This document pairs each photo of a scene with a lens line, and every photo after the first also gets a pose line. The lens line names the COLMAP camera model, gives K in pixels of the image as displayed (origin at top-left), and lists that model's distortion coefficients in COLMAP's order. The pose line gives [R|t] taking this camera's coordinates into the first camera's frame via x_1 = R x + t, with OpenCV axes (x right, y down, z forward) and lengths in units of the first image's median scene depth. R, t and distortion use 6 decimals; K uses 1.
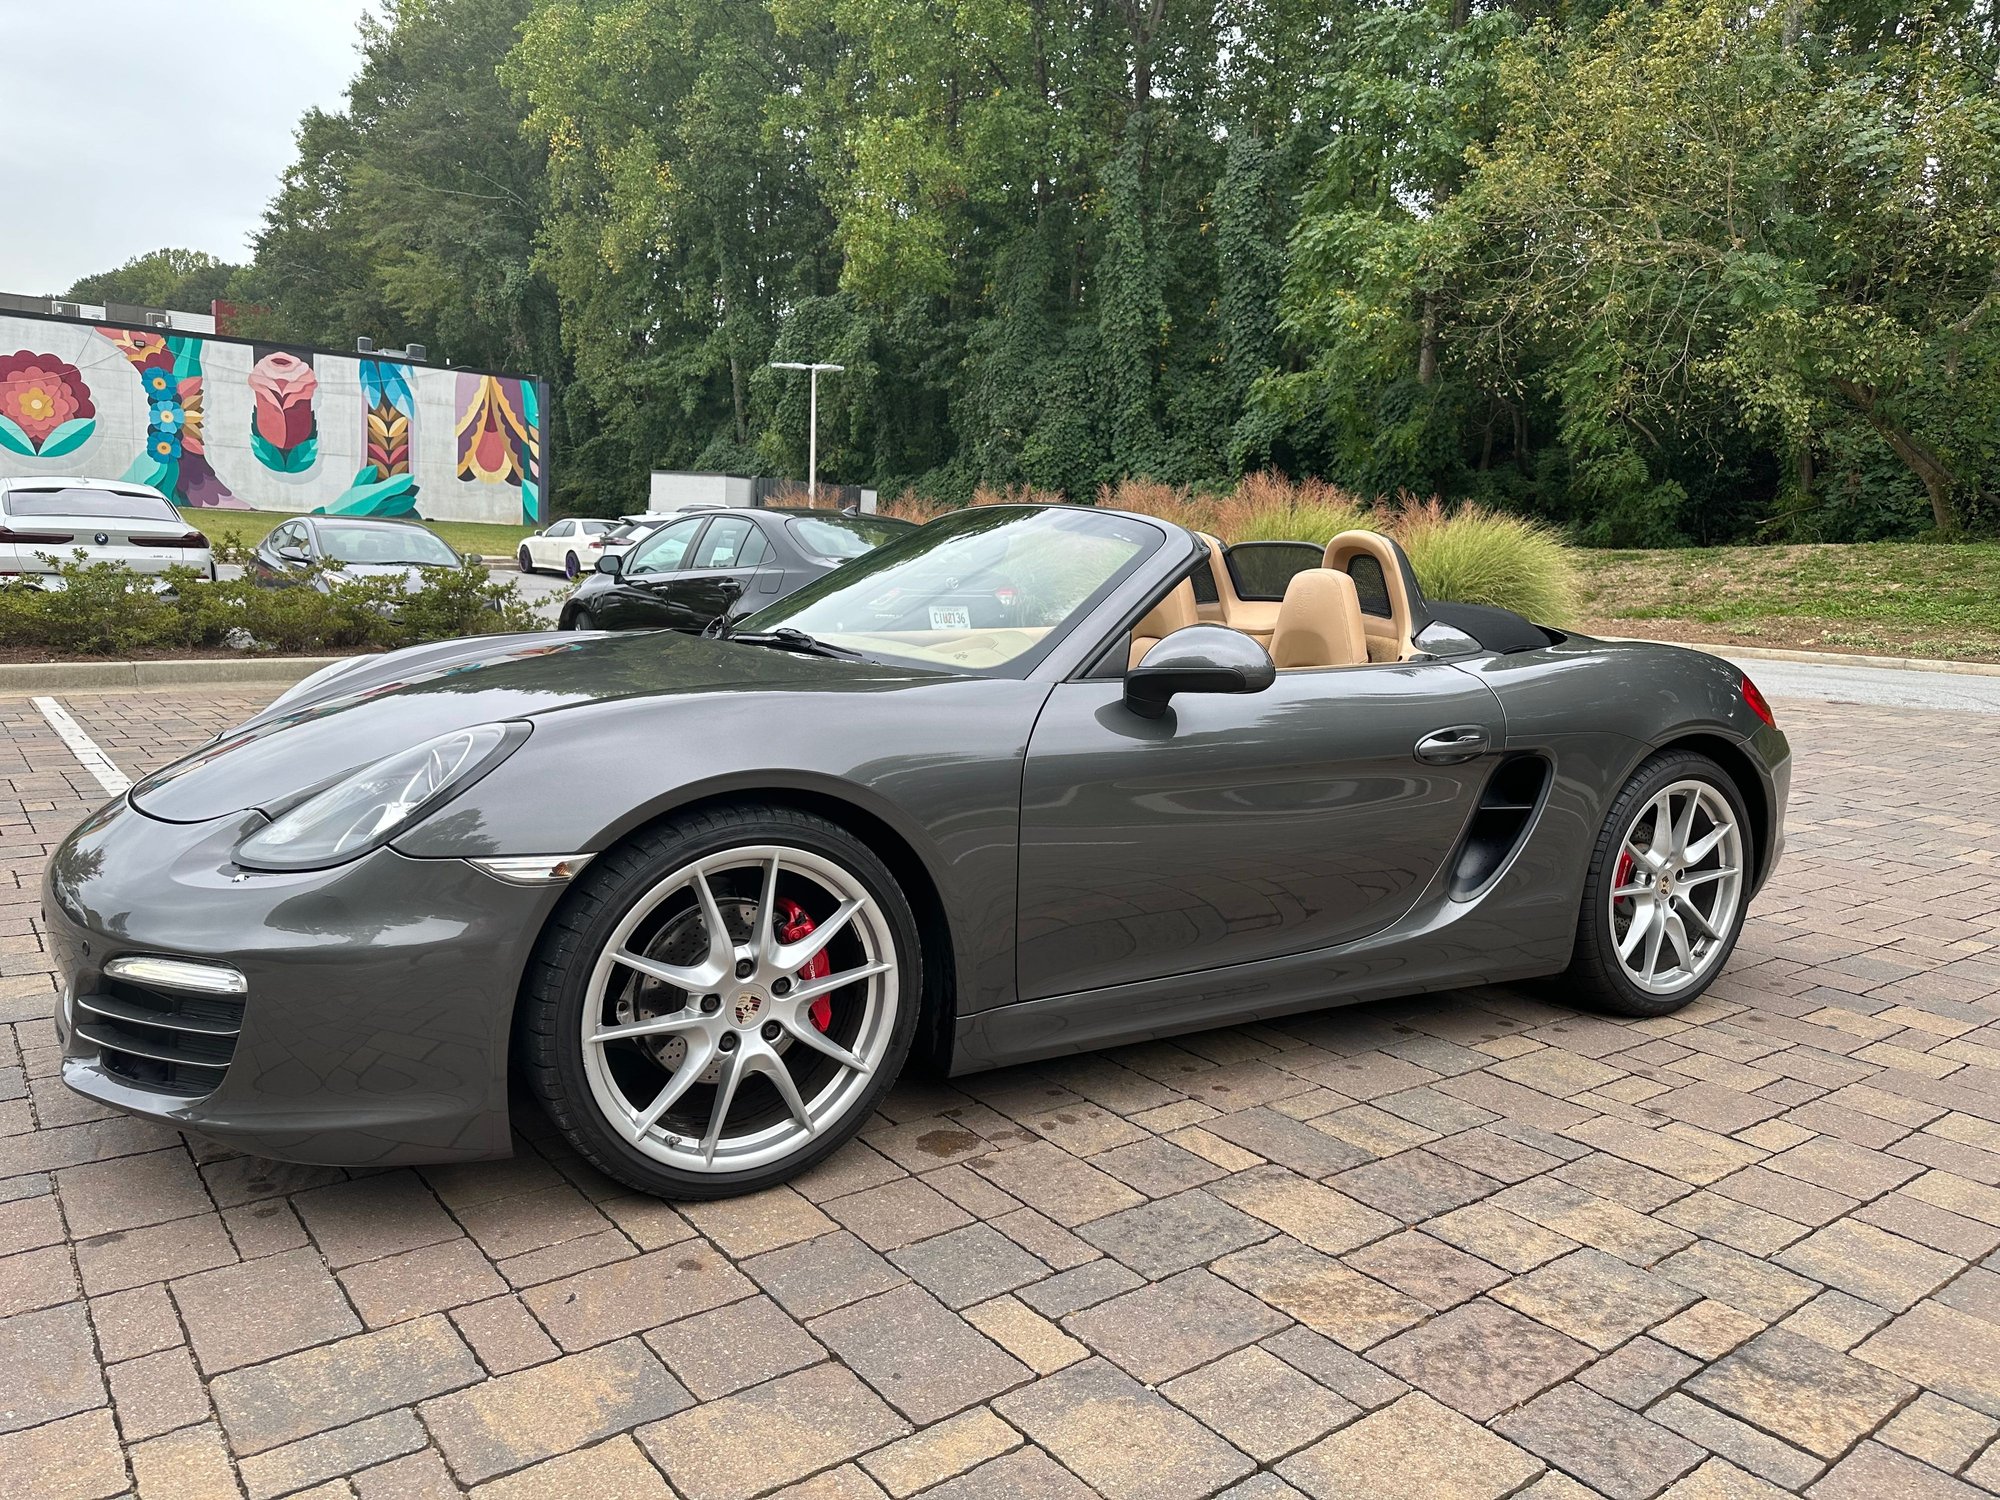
lens RADIAL K [[1392.7, 0, 994.1], [0, 1392.7, 771.0], [0, 0, 1]] dist [0.046159, -0.063106]
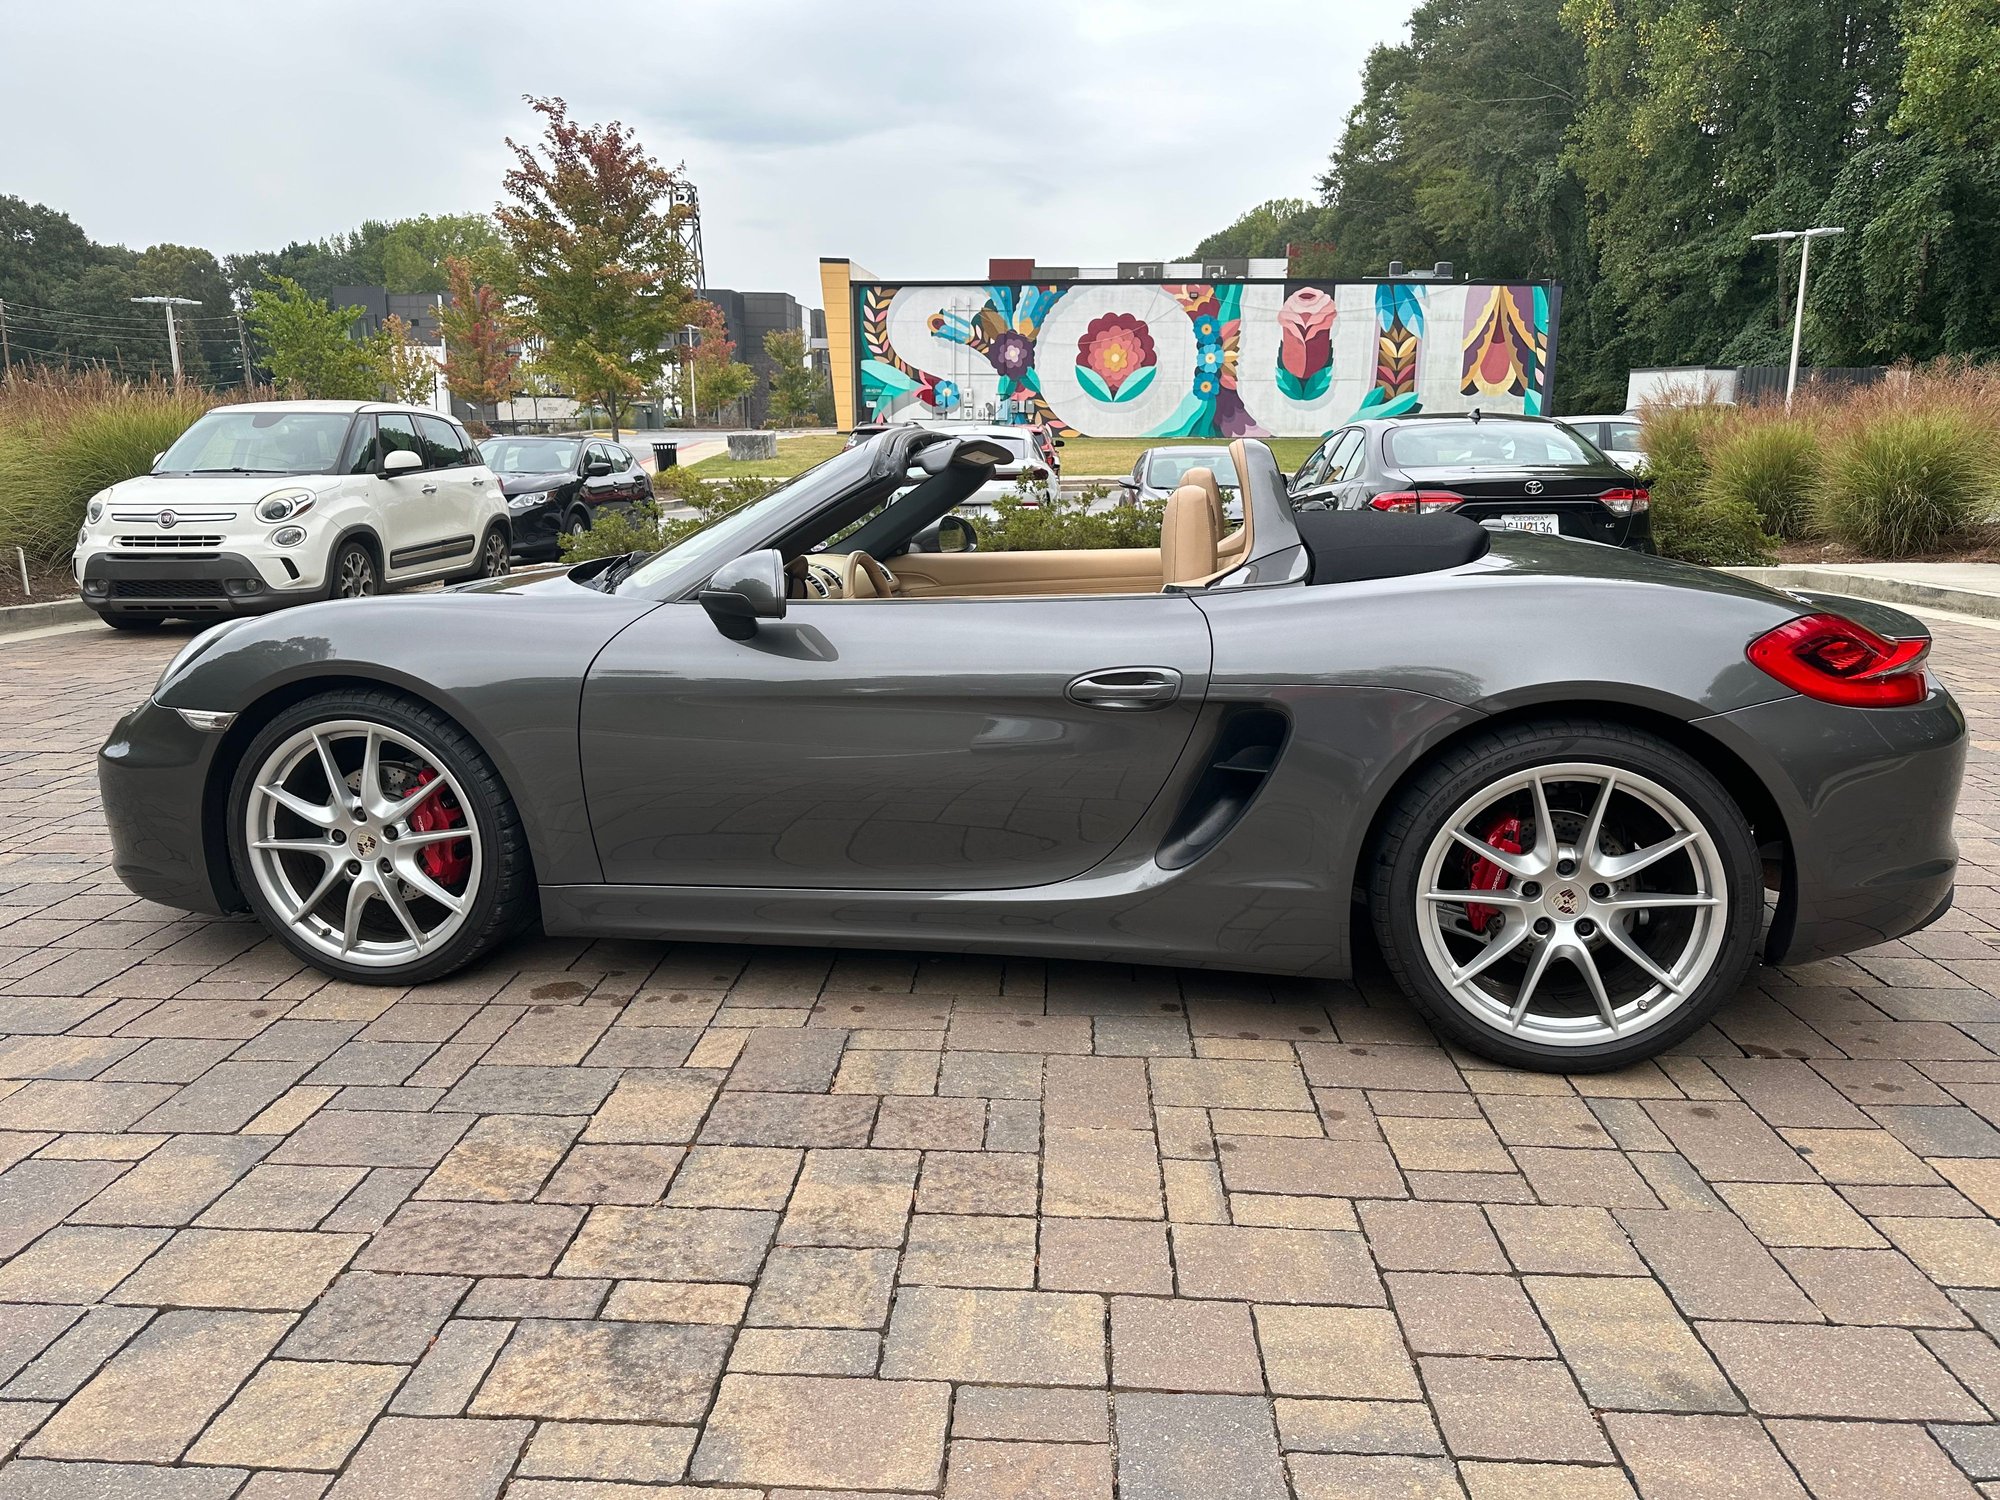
lens RADIAL K [[1392.7, 0, 996.5], [0, 1392.7, 748.6], [0, 0, 1]] dist [0.046159, -0.063106]
pose [[0.763285, 0.091541, -0.639544, 0.752671], [-0.062851, 0.995737, 0.067513, -0.031111], [0.642998, -0.011336, 0.765784, 0.253048]]
